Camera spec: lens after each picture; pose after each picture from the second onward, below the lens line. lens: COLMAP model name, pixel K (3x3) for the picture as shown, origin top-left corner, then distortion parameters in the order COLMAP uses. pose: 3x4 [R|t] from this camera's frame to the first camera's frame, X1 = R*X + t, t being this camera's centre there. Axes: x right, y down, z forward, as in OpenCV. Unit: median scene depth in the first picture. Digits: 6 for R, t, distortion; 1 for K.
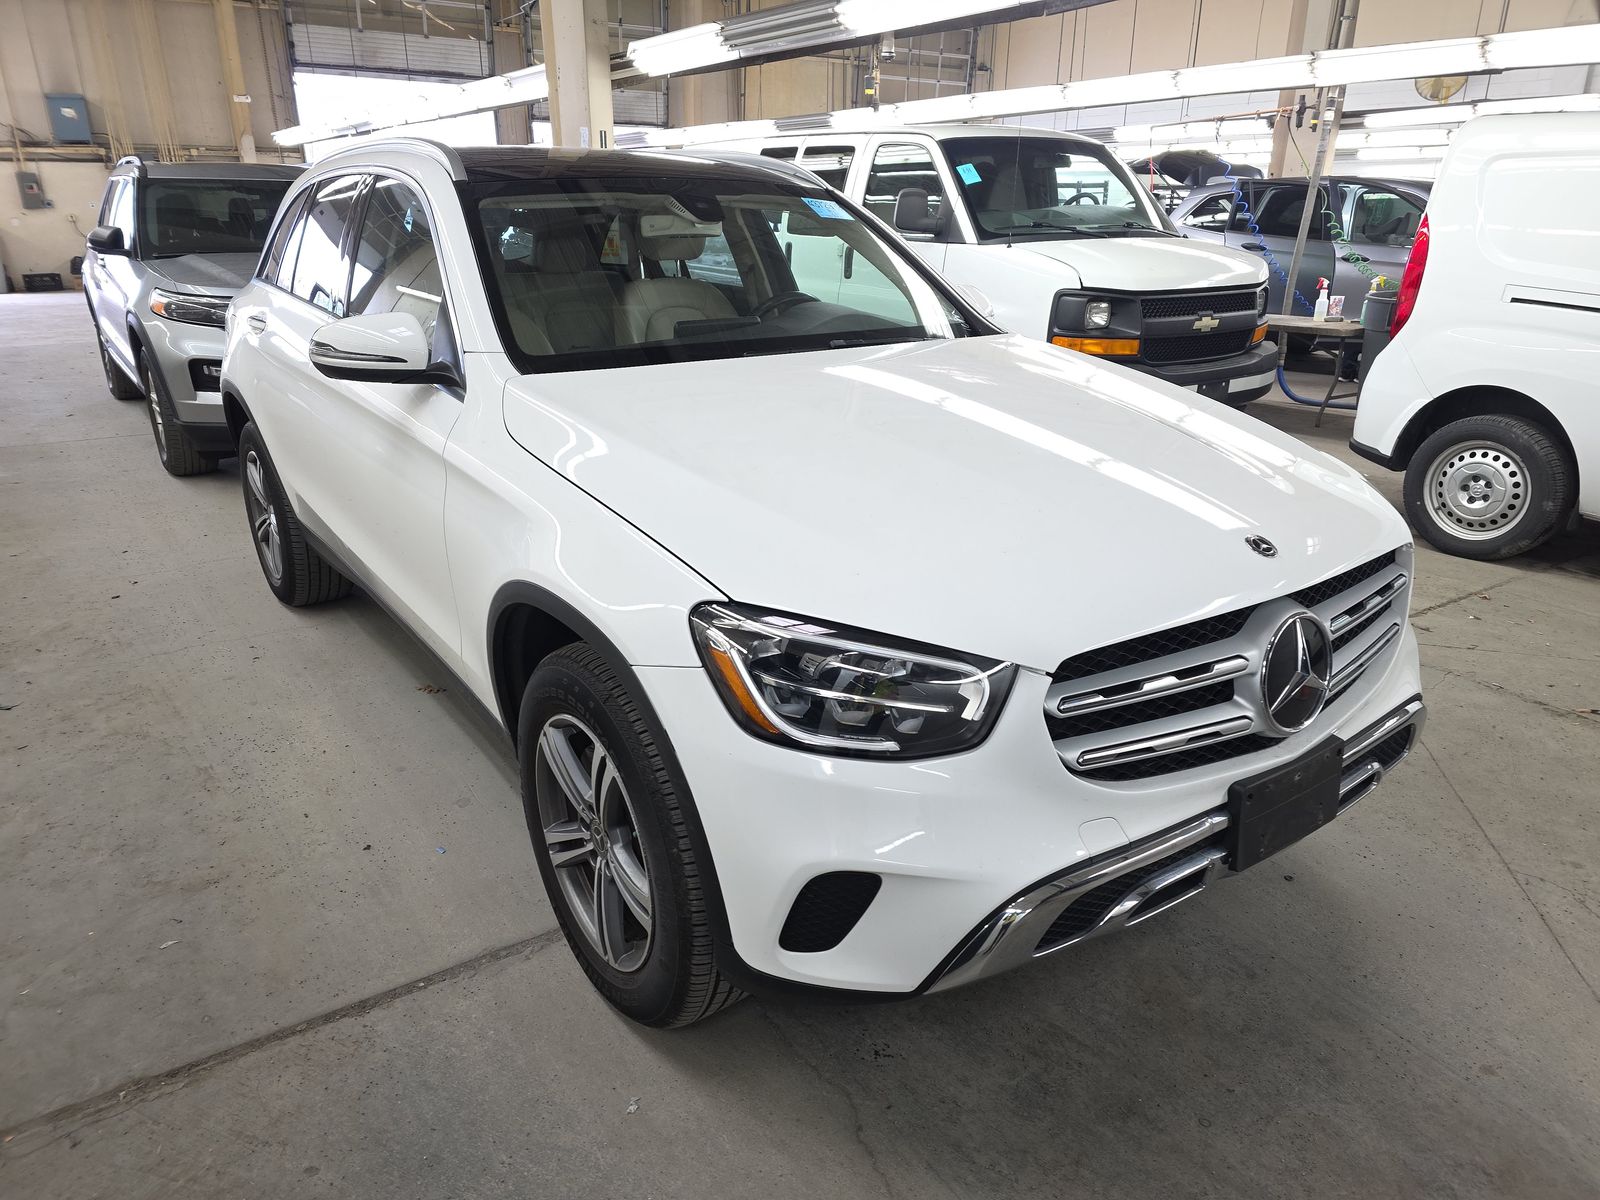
lens RADIAL K [[1093.4, 0, 813.4], [0, 1093.4, 595.2], [0, 0, 1]] dist [0.062084, -0.065485]
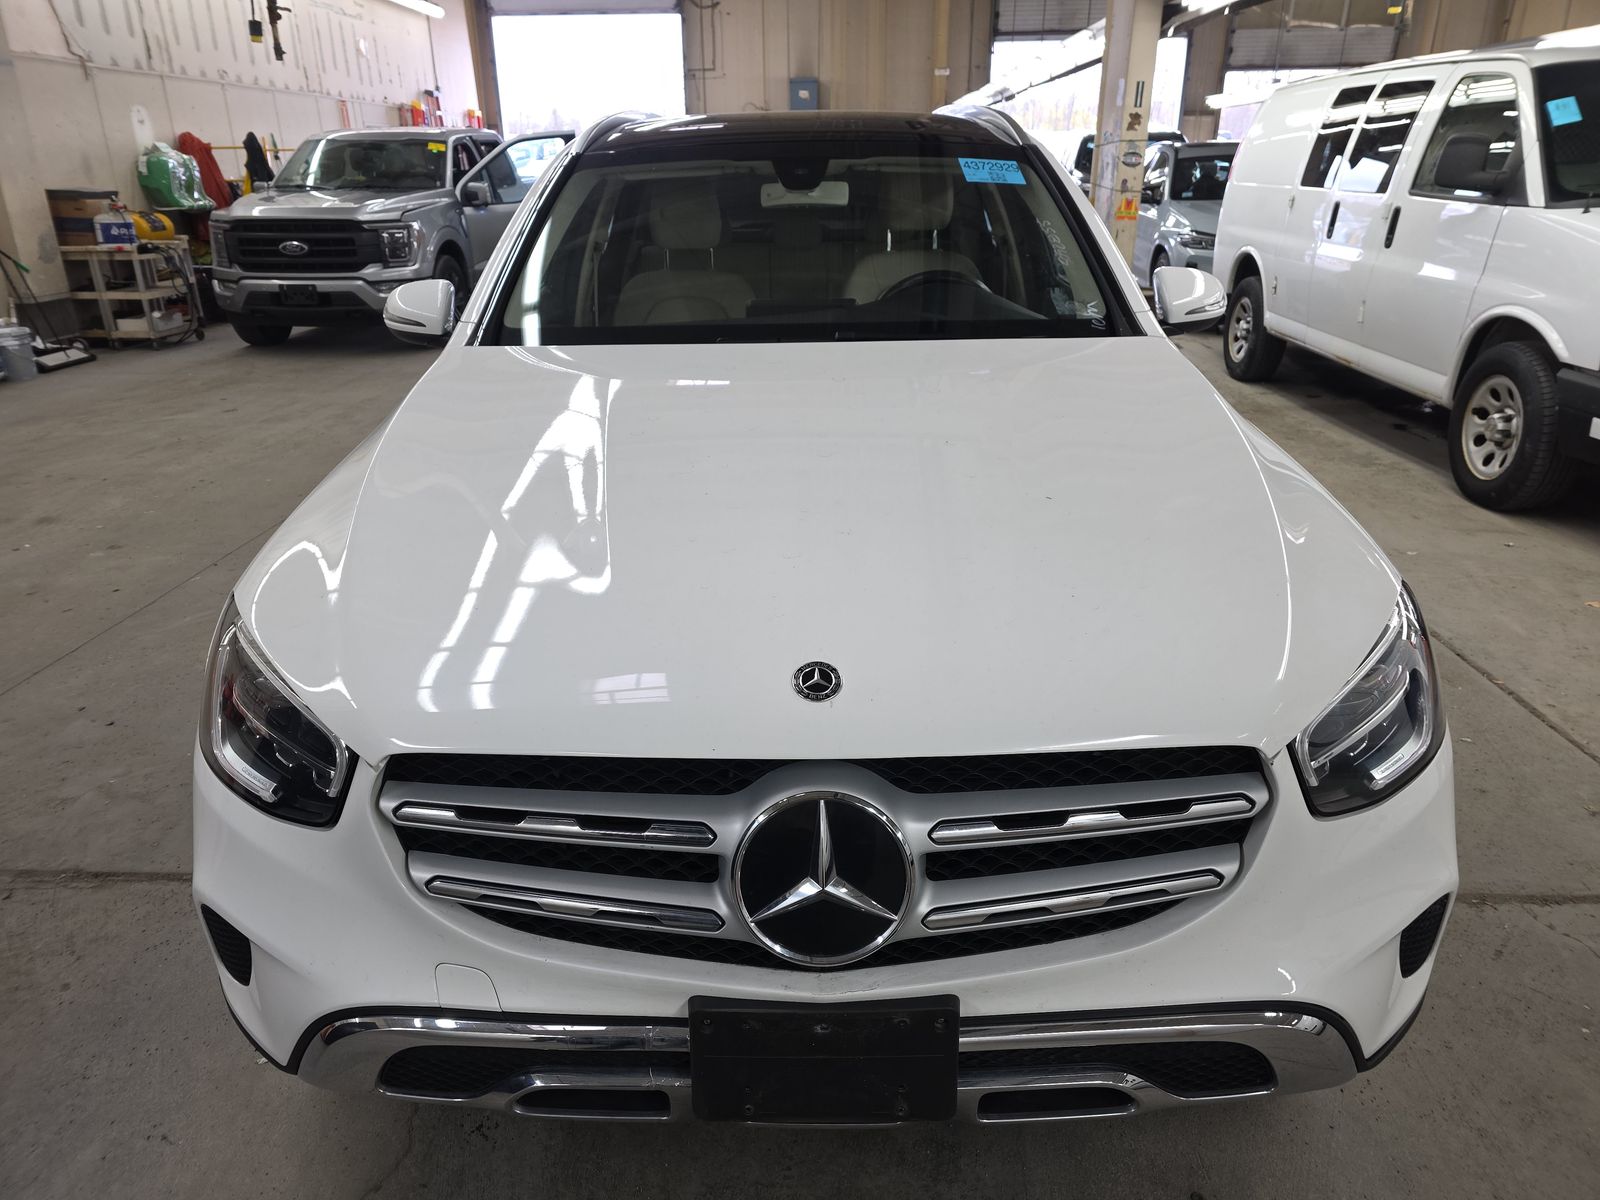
lens RADIAL K [[1093.4, 0, 813.4], [0, 1093.4, 595.2], [0, 0, 1]] dist [0.062084, -0.065485]
pose [[0.796509, 0.202018, -0.569878, 0.251304], [-0.183452, 0.978846, 0.090587, -0.050632], [0.576123, 0.032392, 0.816721, 0.145140]]
